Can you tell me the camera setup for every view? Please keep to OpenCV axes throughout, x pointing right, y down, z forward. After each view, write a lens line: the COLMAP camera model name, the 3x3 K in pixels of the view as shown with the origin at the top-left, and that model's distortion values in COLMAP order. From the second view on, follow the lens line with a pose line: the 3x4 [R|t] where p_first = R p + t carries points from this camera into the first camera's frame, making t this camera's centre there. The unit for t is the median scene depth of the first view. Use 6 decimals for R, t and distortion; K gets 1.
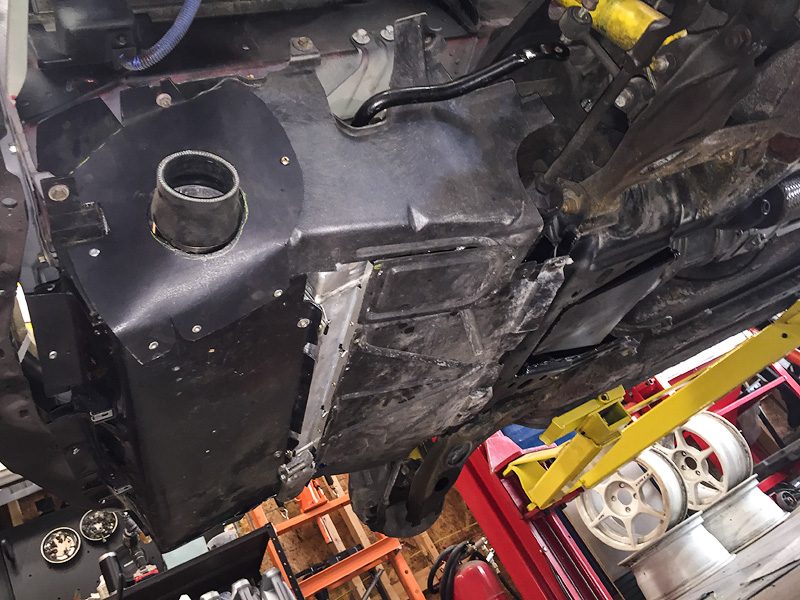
lens RADIAL K [[677.4, 0, 400.8], [0, 677.4, 299.1], [0, 0, 1]] dist [0.071820, -0.103879]
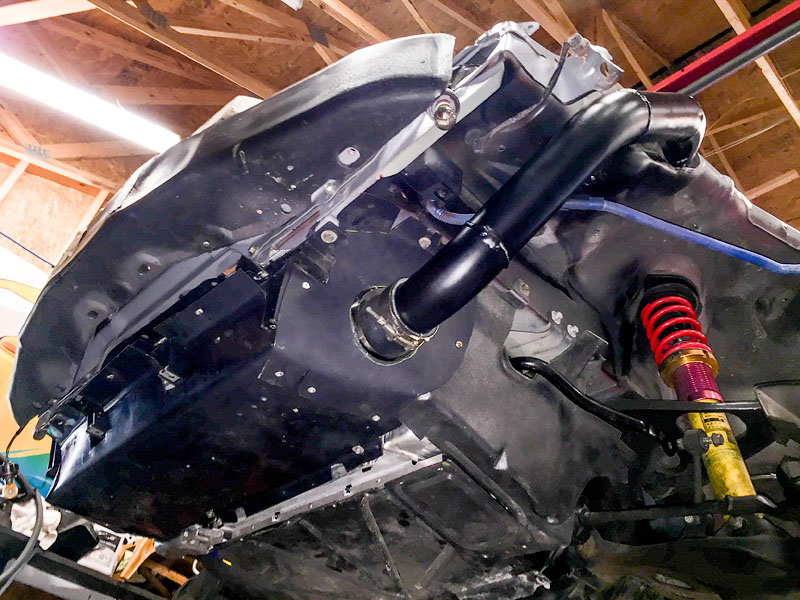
lens RADIAL K [[677.4, 0, 402.9], [0, 677.4, 302.8], [0, 0, 1]] dist [0.071820, -0.103879]
pose [[0.688697, 0.722389, -0.062048, -0.189860], [-0.707696, 0.651137, -0.274203, 0.127081], [-0.157680, 0.232755, 0.959668, -0.128470]]
